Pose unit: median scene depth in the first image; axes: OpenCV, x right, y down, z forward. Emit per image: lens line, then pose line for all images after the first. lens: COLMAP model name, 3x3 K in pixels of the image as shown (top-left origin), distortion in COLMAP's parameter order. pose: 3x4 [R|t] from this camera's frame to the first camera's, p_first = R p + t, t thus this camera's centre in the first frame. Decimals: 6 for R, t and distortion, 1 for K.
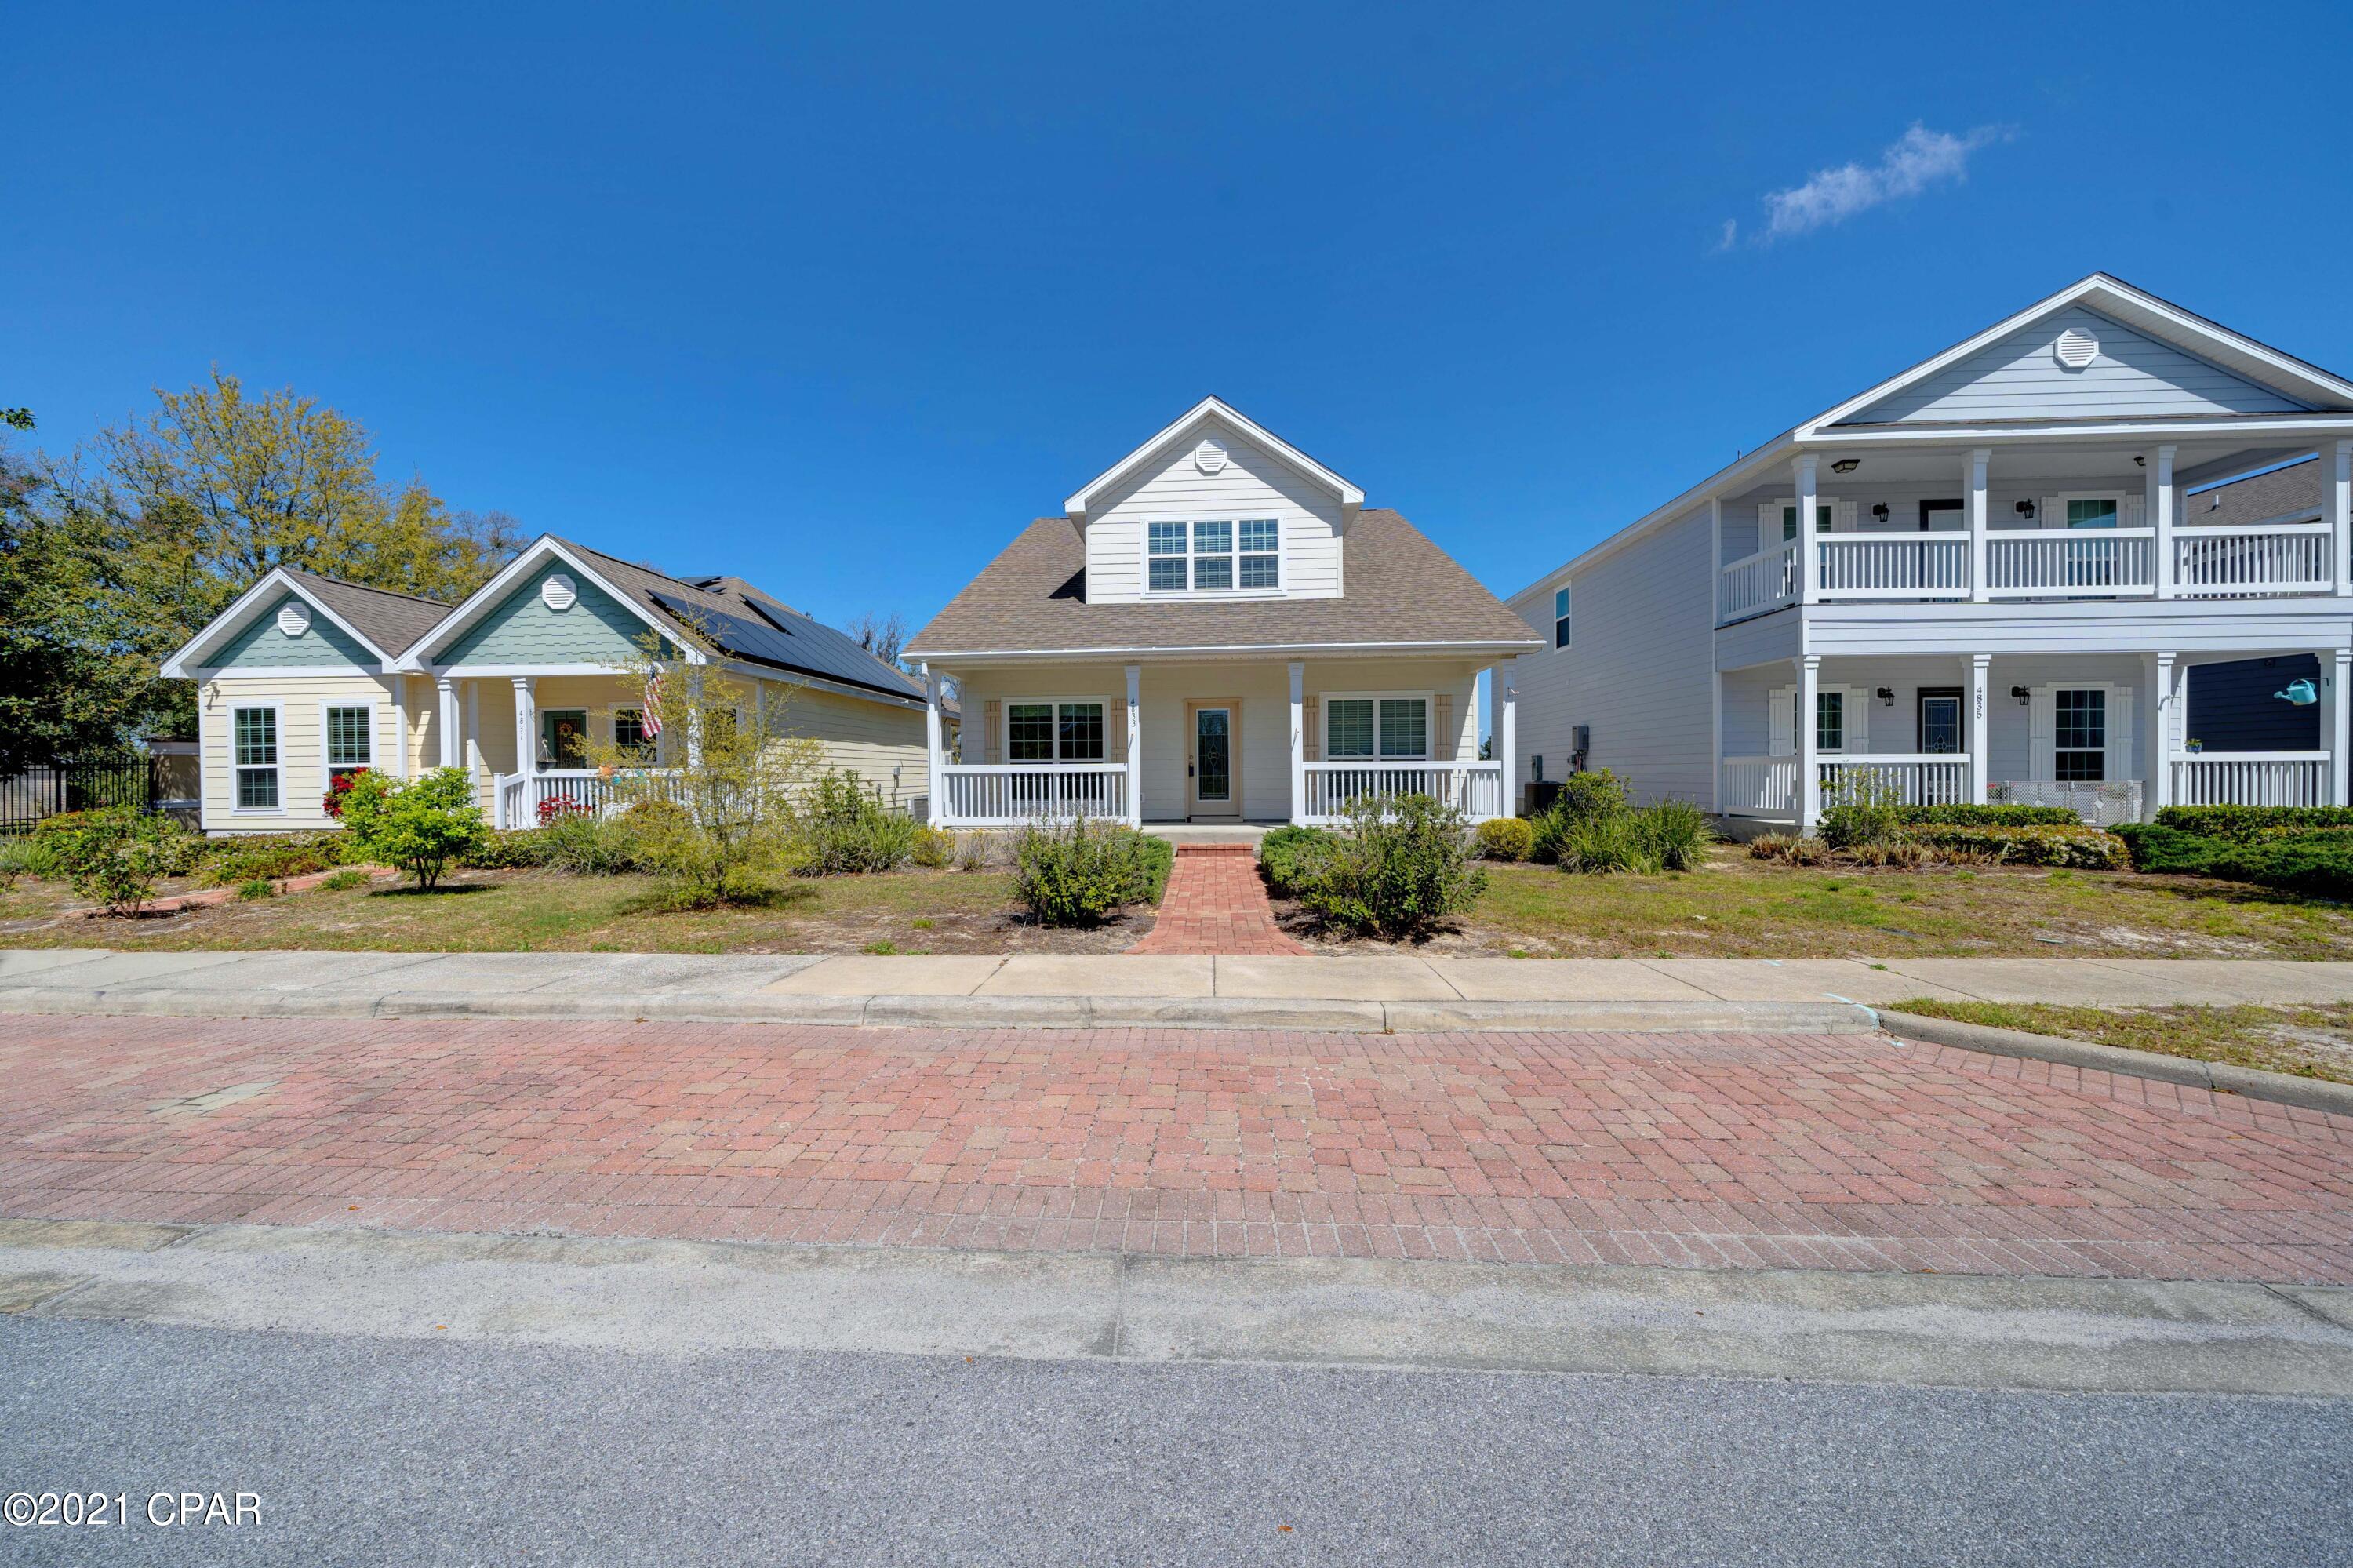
lens RADIAL K [[825.1, 0, 1194.9], [0, 825.1, 781.3], [0, 0, 1]] dist [-0.001660, -0.000072]
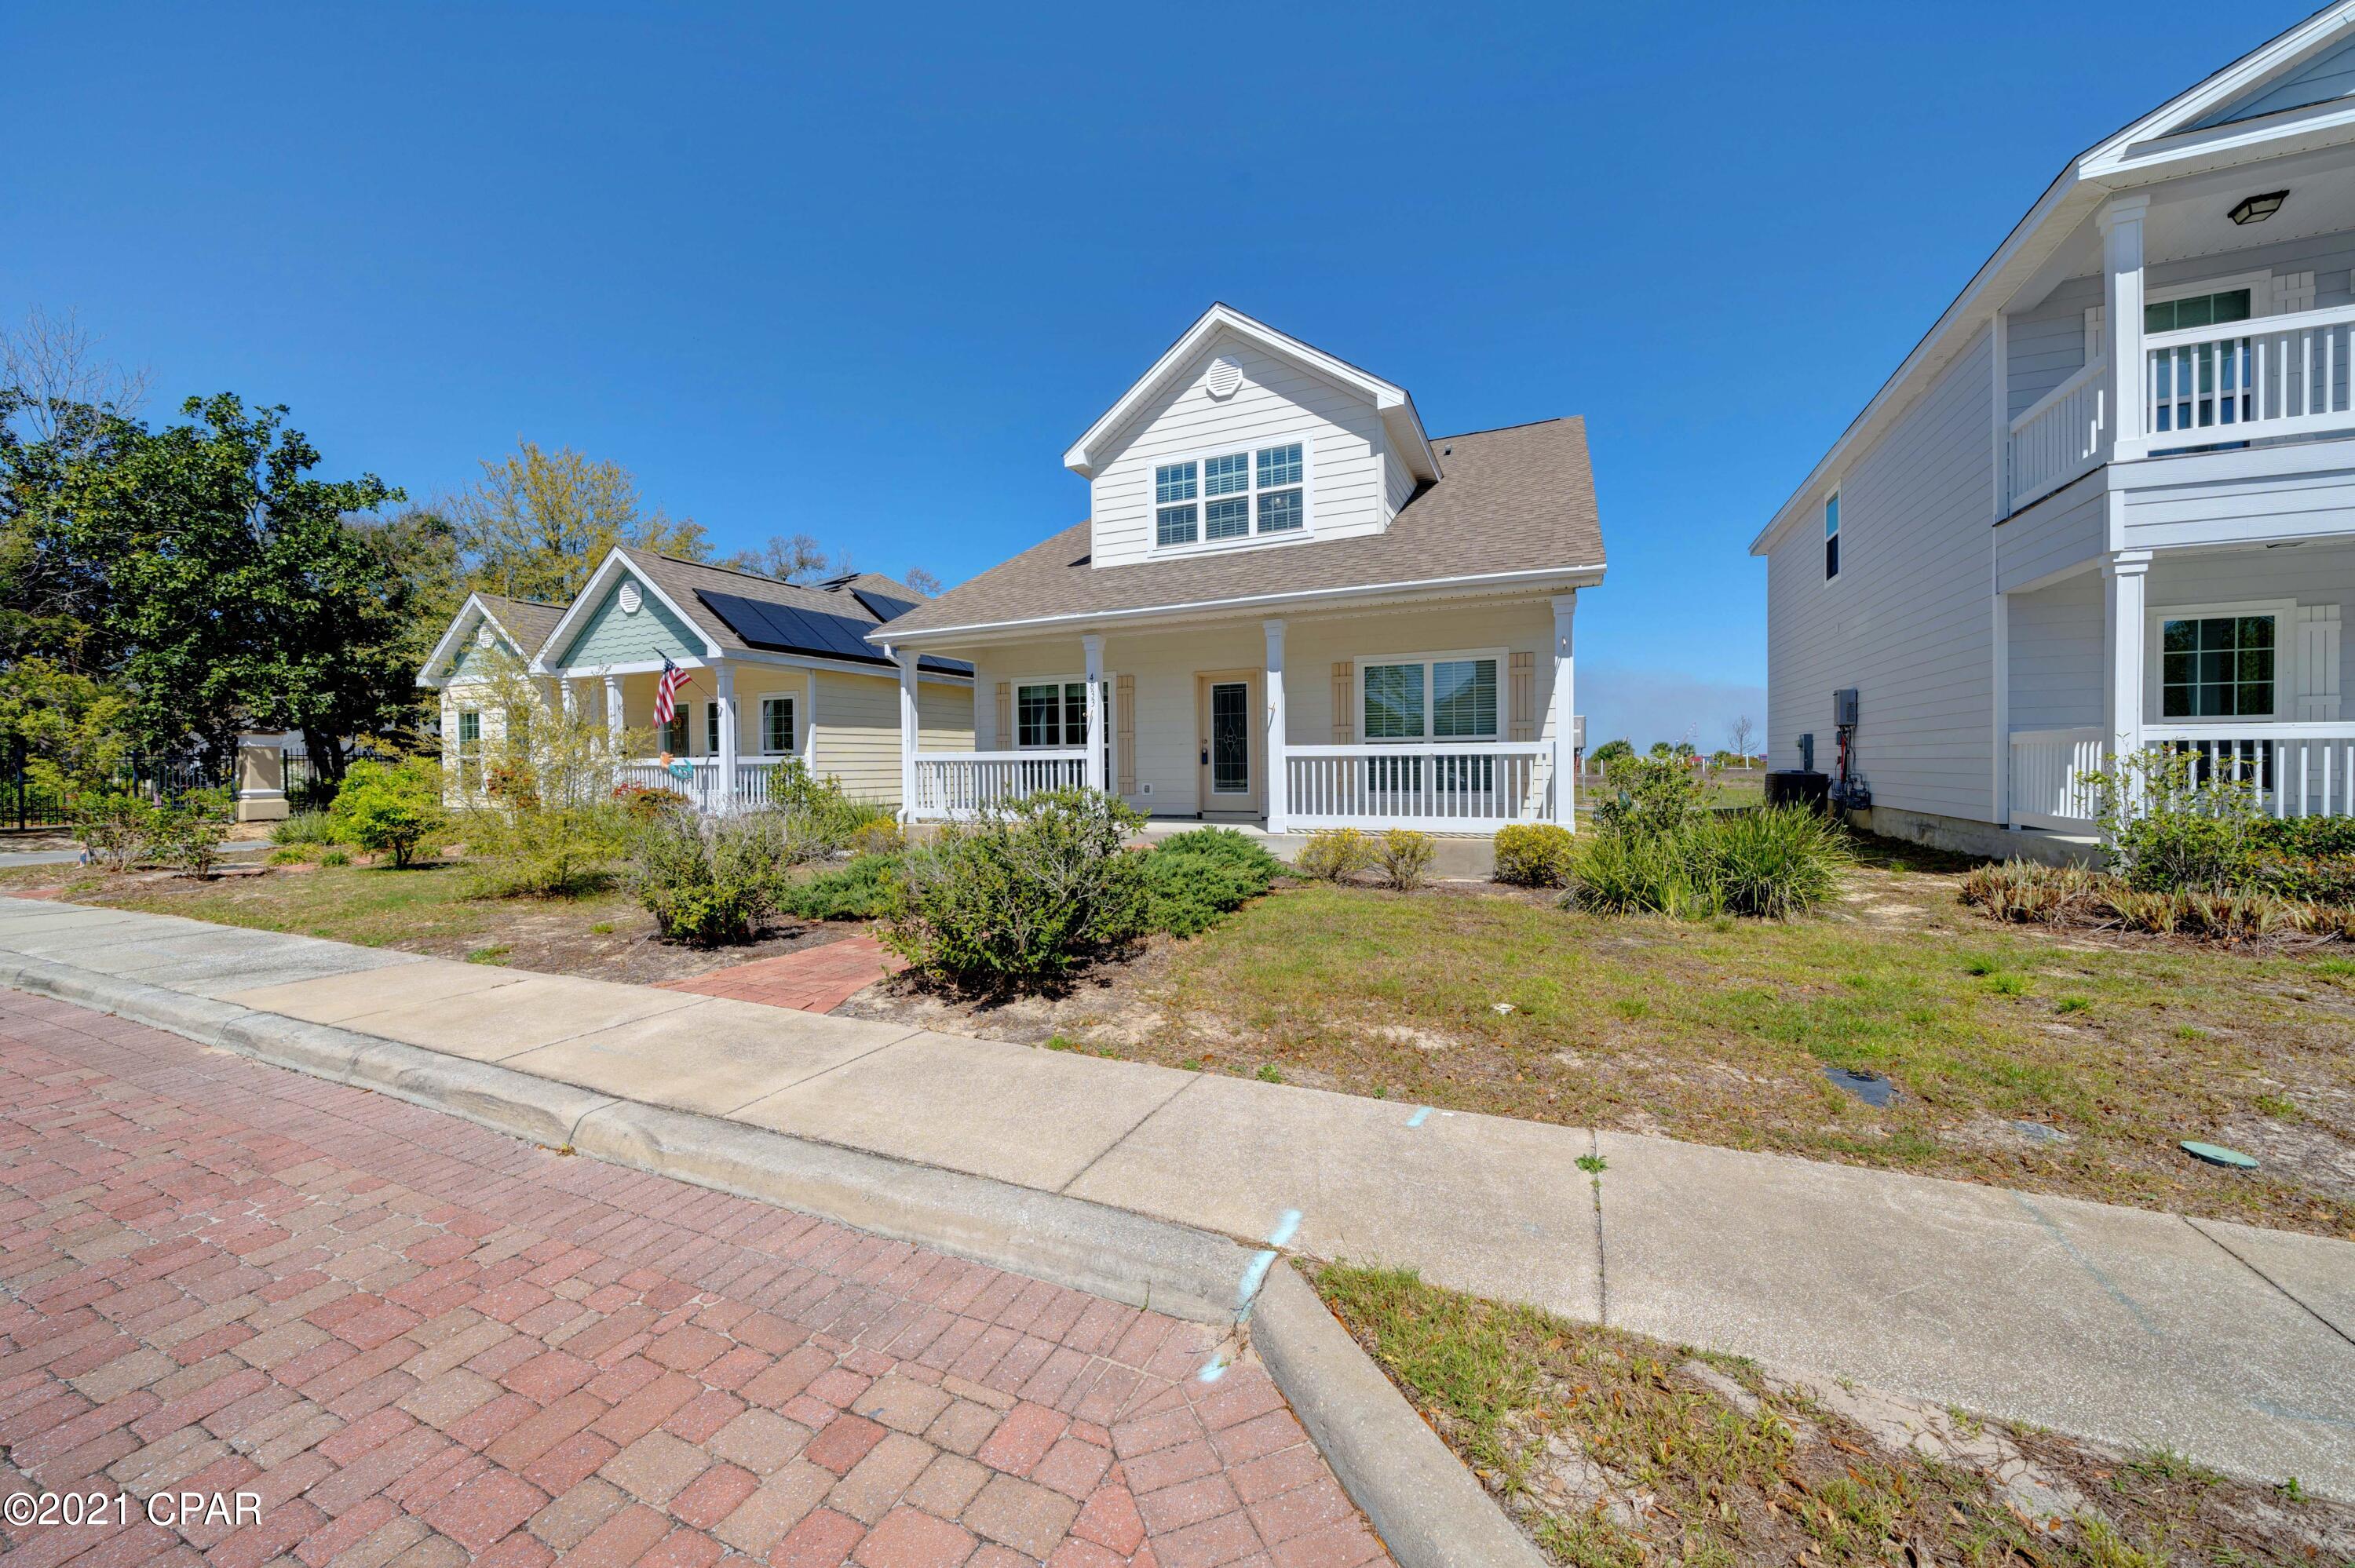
lens RADIAL K [[872.8, 0, 1172.3], [0, 872.8, 777.2], [0, 0, 1]] dist [-0.002691, 0.000105]
pose [[0.930805, 0.004625, -0.365488, 0.294338], [-0.000783, 0.999943, 0.010659, -0.002115], [0.365516, -0.009635, 0.930755, 0.163313]]
